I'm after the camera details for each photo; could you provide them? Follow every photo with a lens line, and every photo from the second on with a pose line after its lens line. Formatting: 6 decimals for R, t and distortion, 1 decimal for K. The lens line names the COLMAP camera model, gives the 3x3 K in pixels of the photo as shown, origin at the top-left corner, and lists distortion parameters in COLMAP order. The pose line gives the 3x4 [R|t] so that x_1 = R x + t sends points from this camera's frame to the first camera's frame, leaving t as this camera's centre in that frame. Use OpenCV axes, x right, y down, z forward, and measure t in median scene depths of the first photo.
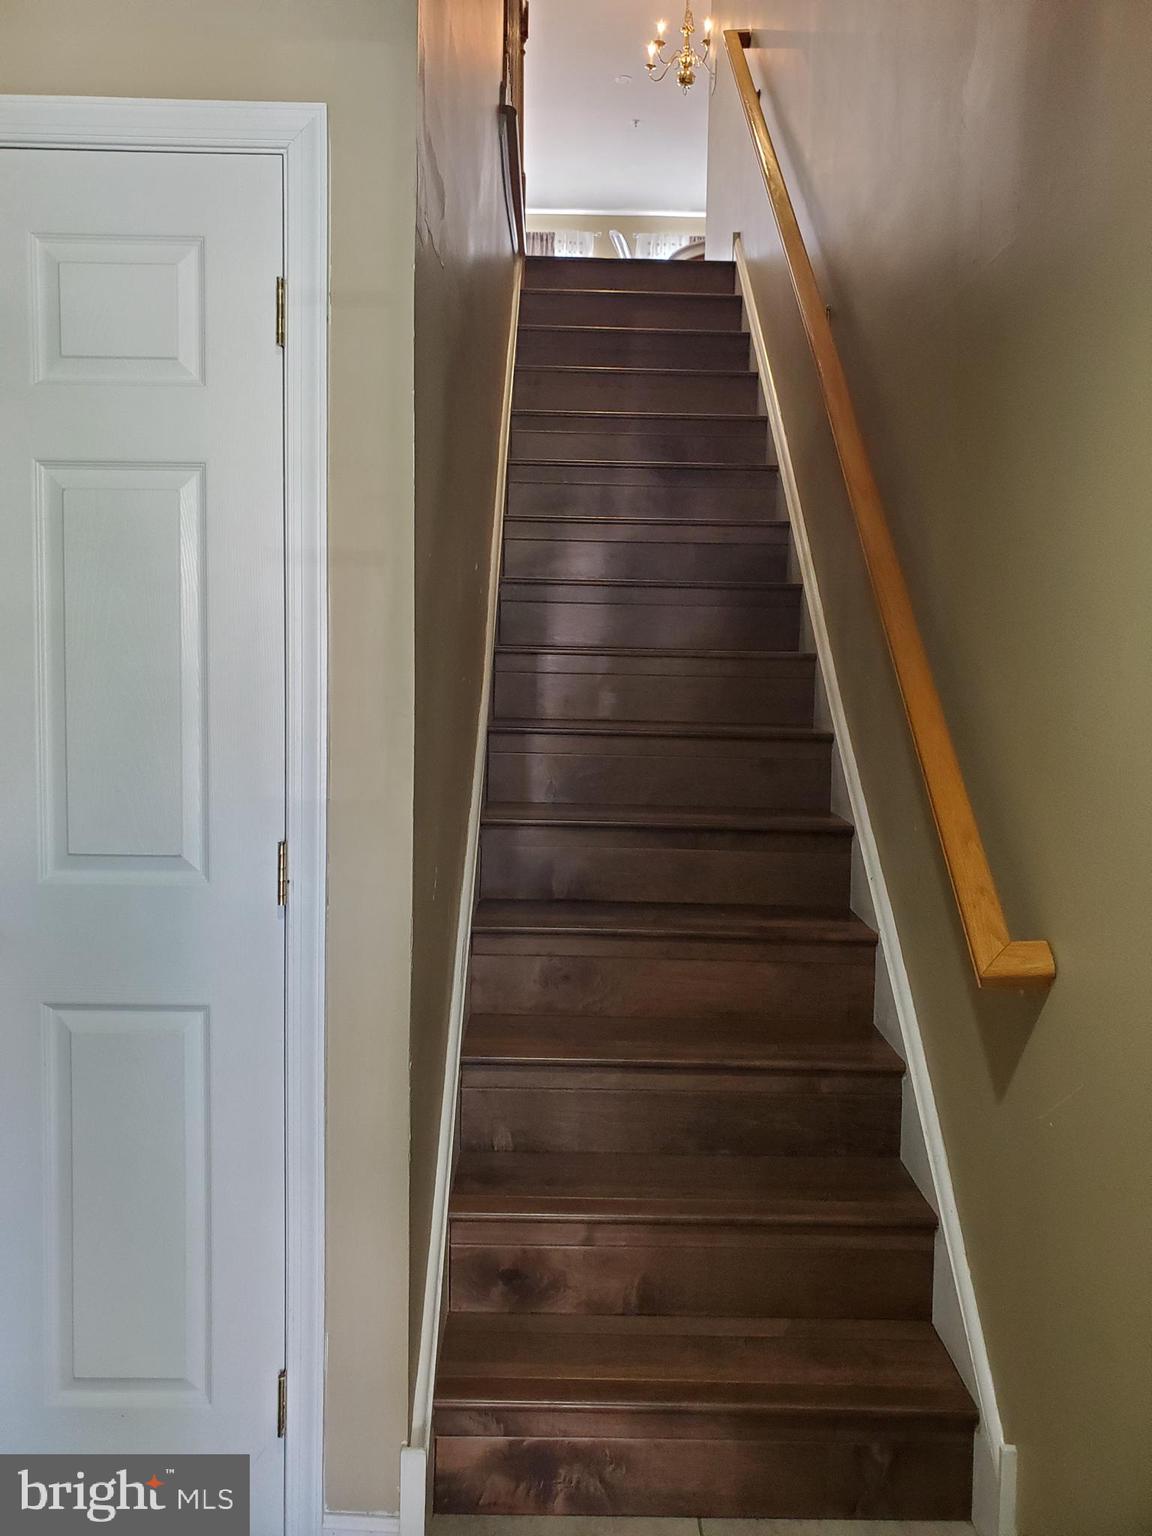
lens RADIAL K [[1208.4, 0, 585.4], [0, 1208.4, 722.9], [0, 0, 1]] dist [-0.001962, 0.033073]
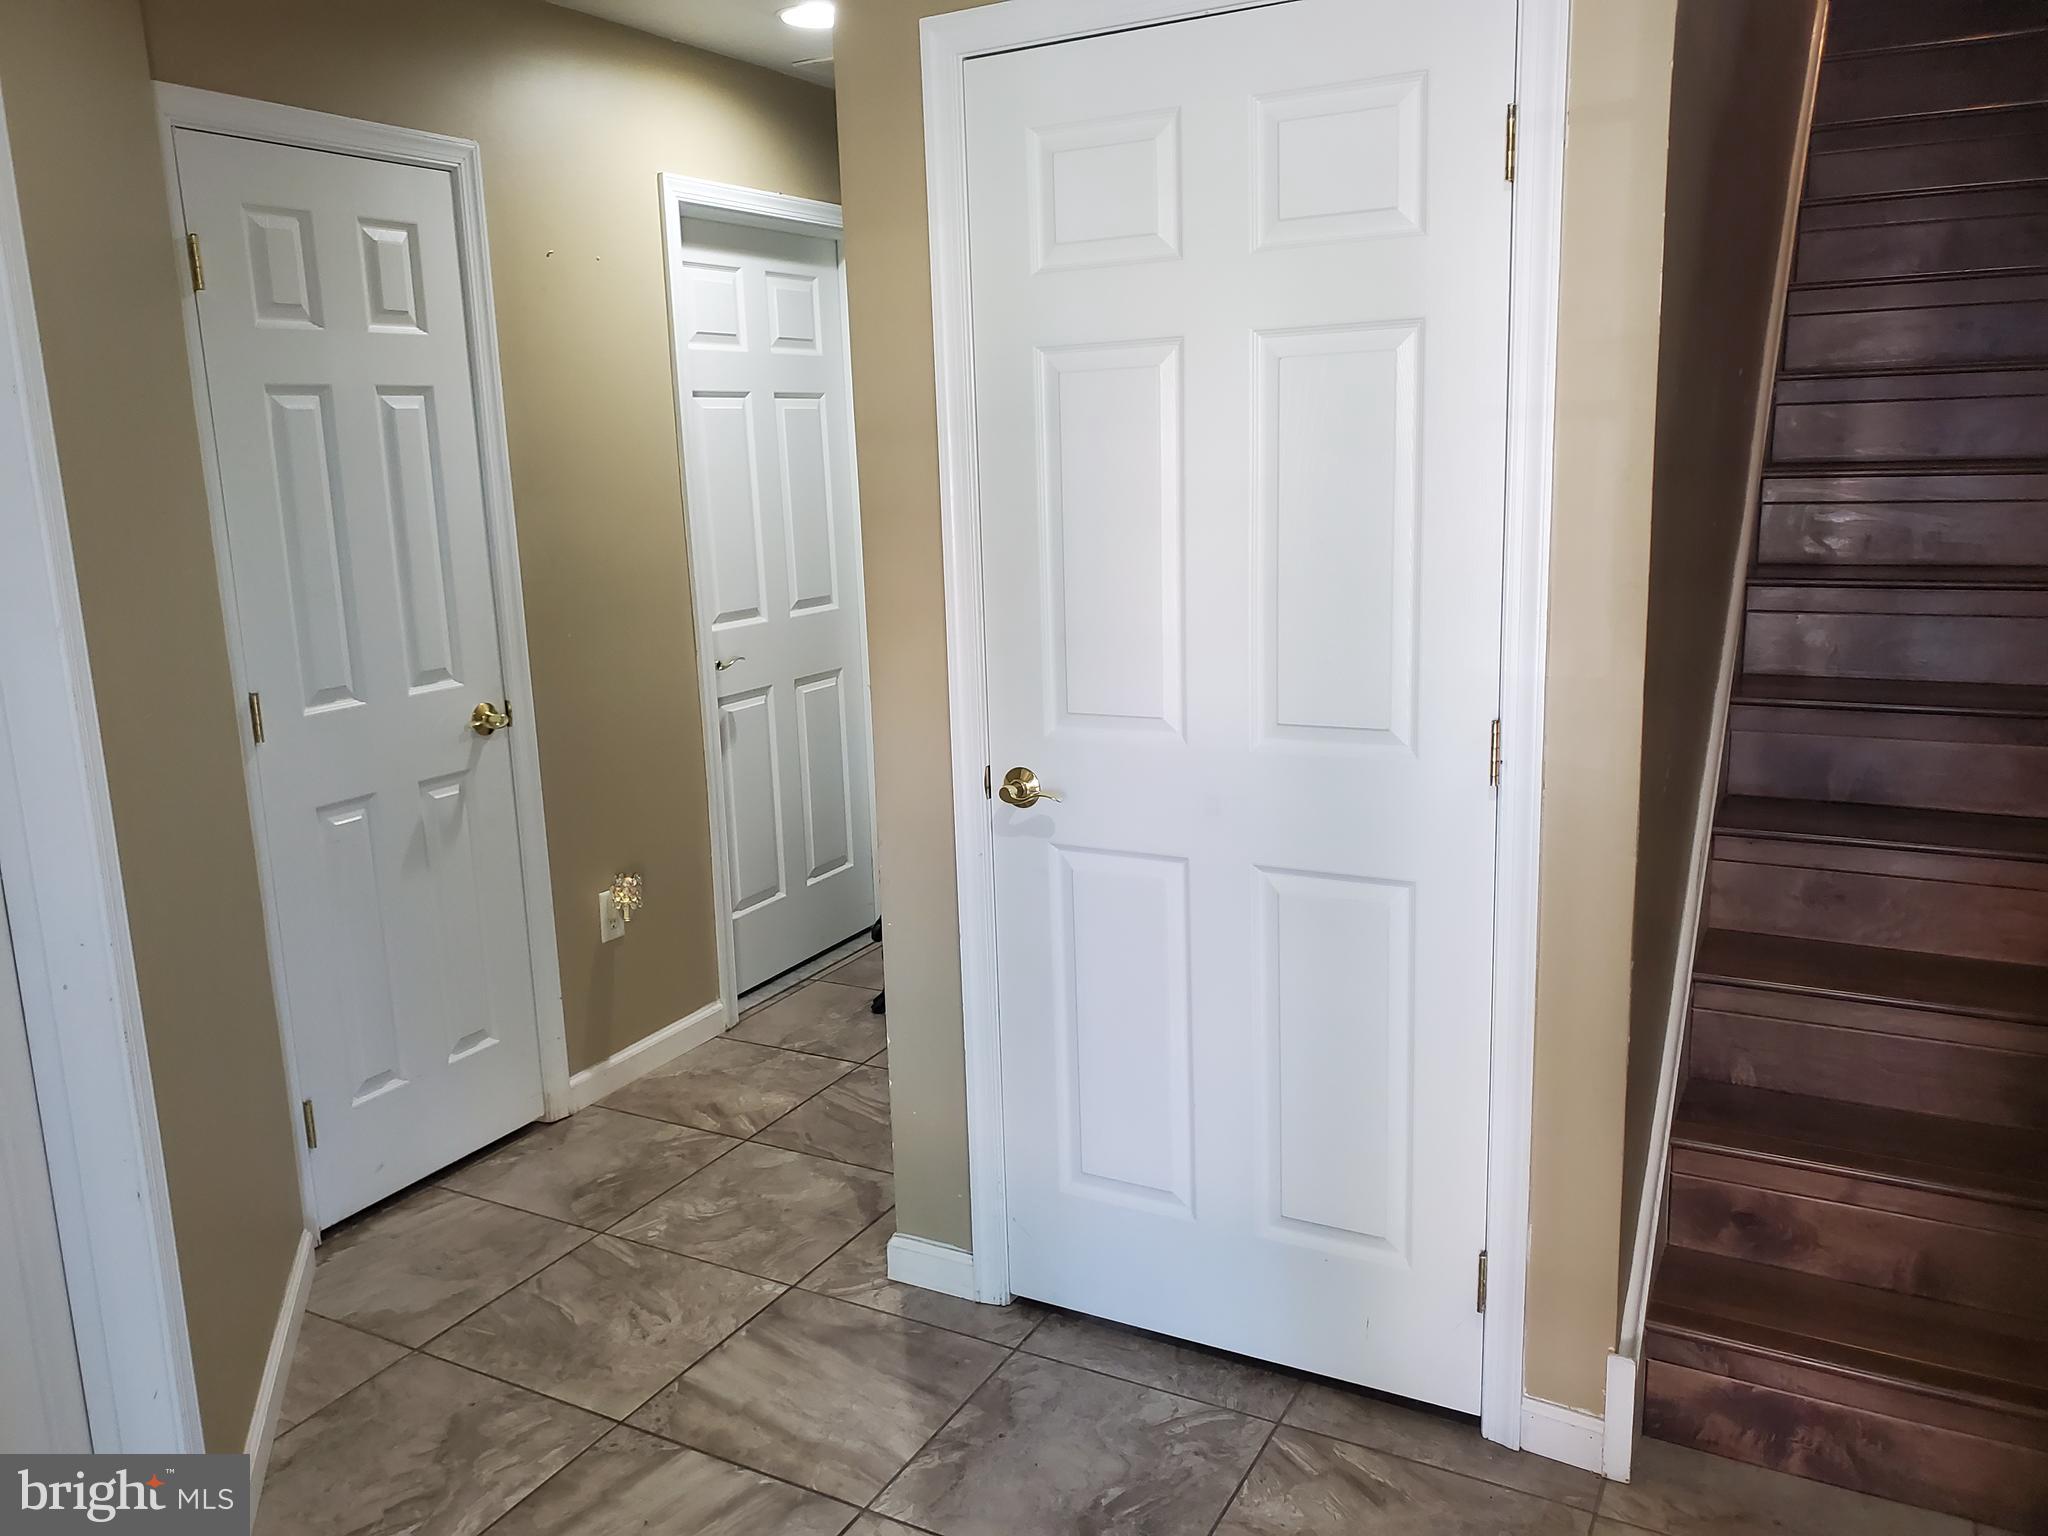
lens RADIAL K [[1611.2, 0, 965.1], [0, 1611.2, 768.8], [0, 0, 1]] dist [-0.001962, 0.033073]
pose [[0.860400, 0.051657, -0.506995, 0.031539], [0.018326, 0.991070, 0.132079, -0.035122], [0.509290, -0.122932, 0.851769, -0.269603]]
